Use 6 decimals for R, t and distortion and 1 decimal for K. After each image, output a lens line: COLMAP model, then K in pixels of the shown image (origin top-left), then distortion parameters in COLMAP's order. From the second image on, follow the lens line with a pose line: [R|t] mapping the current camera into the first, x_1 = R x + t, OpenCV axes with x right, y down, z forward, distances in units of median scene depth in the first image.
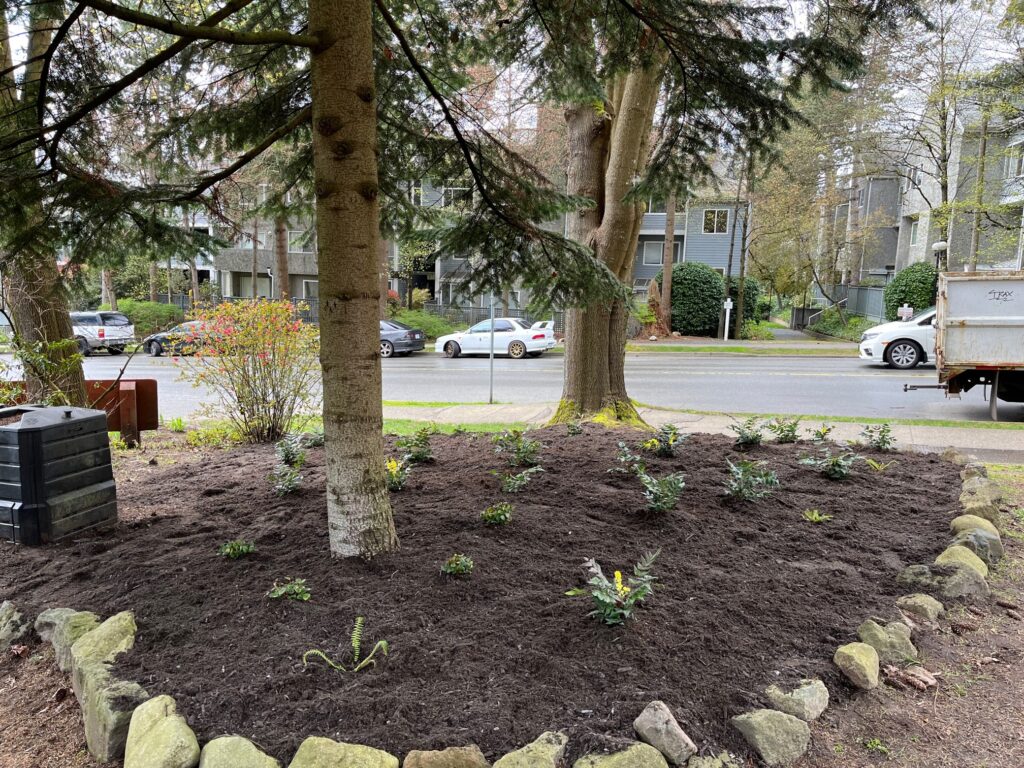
lens RADIAL K [[765.9, 0, 512.0], [0, 765.9, 384.0], [0, 0, 1]] dist [0.067042, -0.092569]
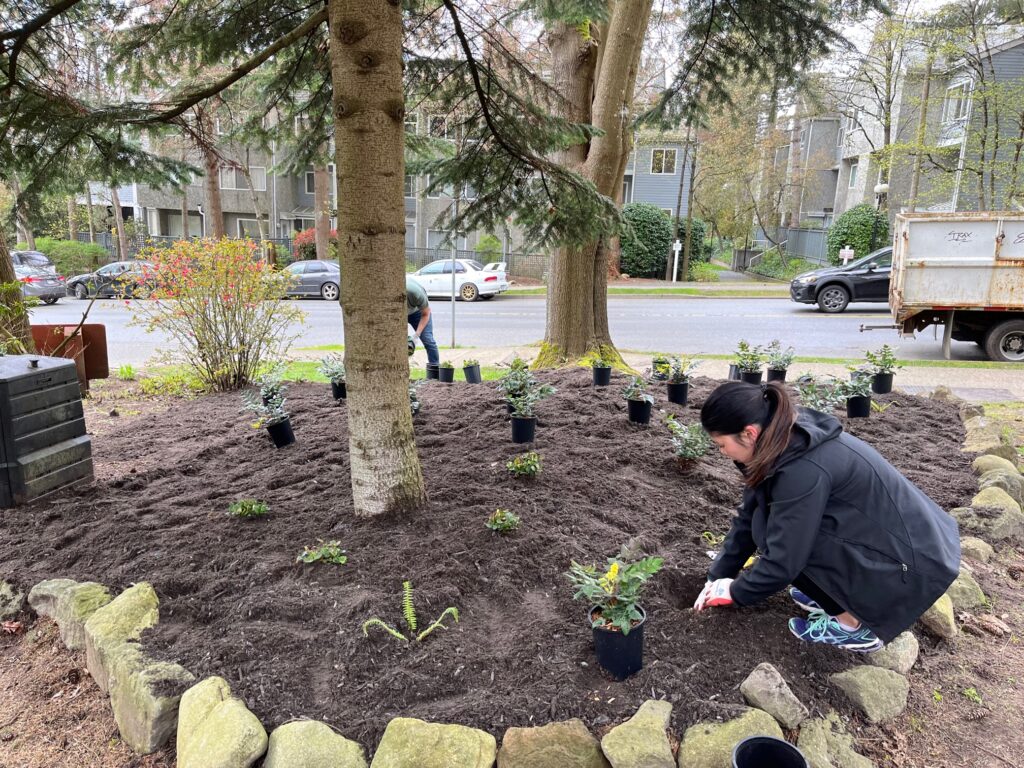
lens RADIAL K [[763.1, 0, 517.1], [0, 763.1, 393.0], [0, 0, 1]] dist [0.070433, -0.095665]
pose [[0.996186, -0.013262, 0.086242, -0.084021], [0.005793, 0.996253, 0.086289, -0.000807], [-0.087063, -0.085461, 0.992530, 0.053152]]
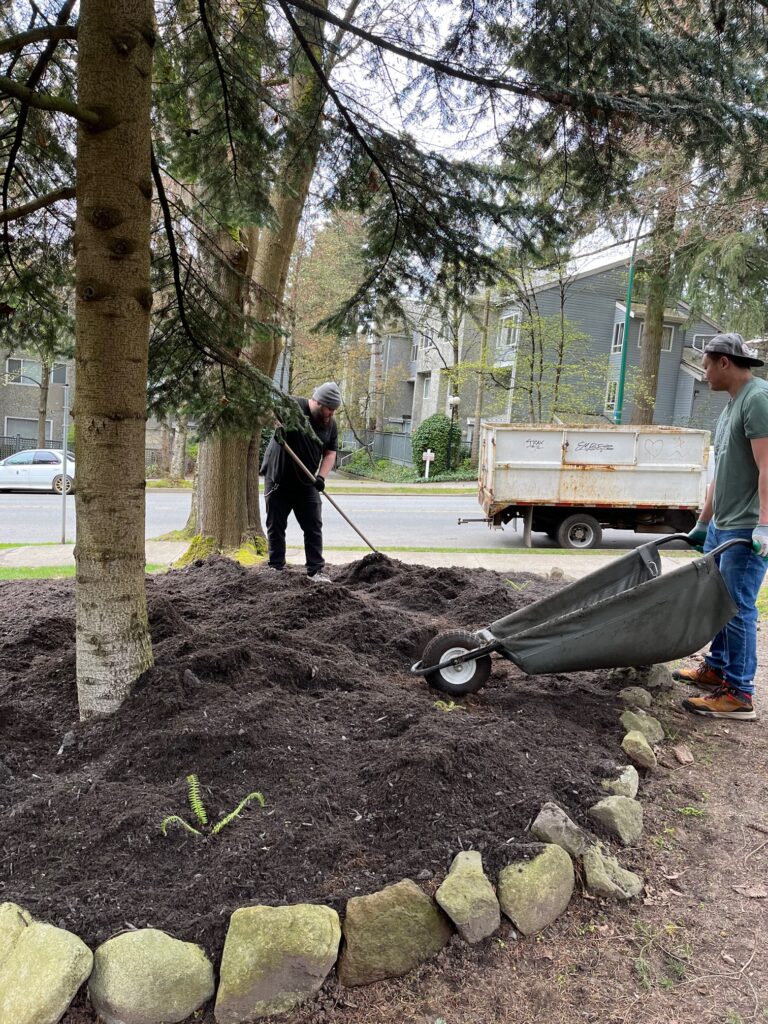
lens RADIAL K [[763.1, 0, 378.6], [0, 763.1, 524.2], [0, 0, 1]] dist [0.070433, -0.095665]
pose [[0.904142, -0.011062, 0.427090, -0.214013], [0.009836, 0.999939, 0.005078, 0.005192], [-0.427120, -0.000391, 0.904195, 0.056731]]
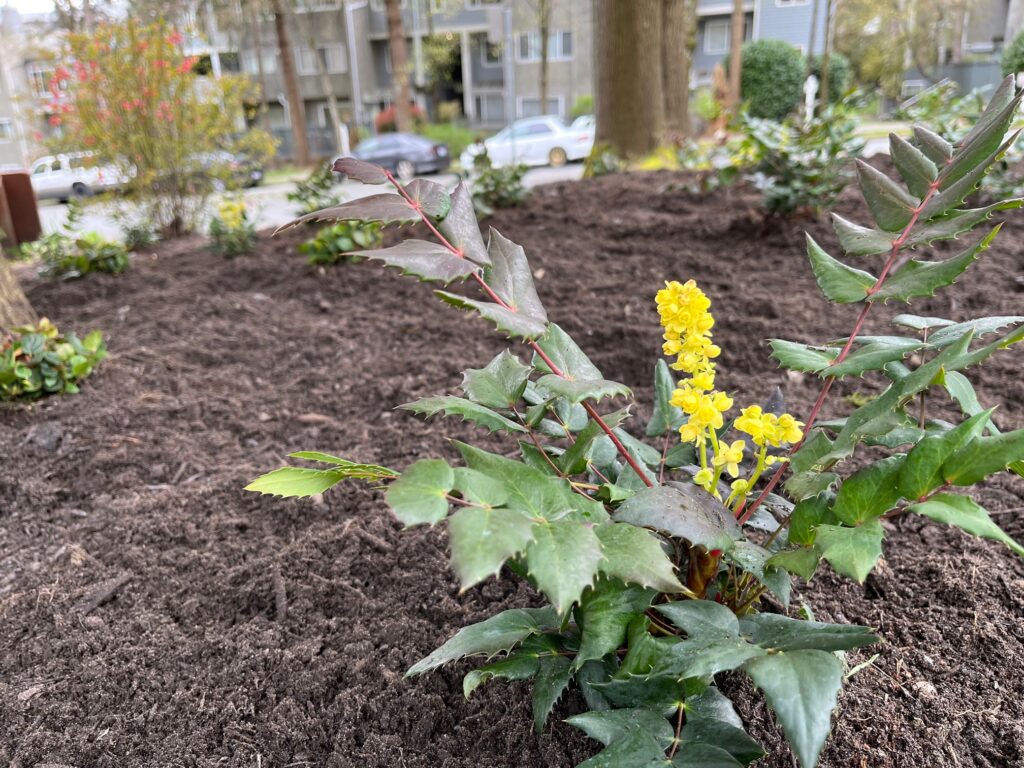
lens RADIAL K [[763.1, 0, 517.1], [0, 763.1, 393.0], [0, 0, 1]] dist [0.070433, -0.095665]
pose [[0.995488, -0.052932, -0.078748, 0.066811], [0.068491, 0.975233, 0.210308, 0.129556], [0.065665, -0.214753, 0.974459, 0.489167]]
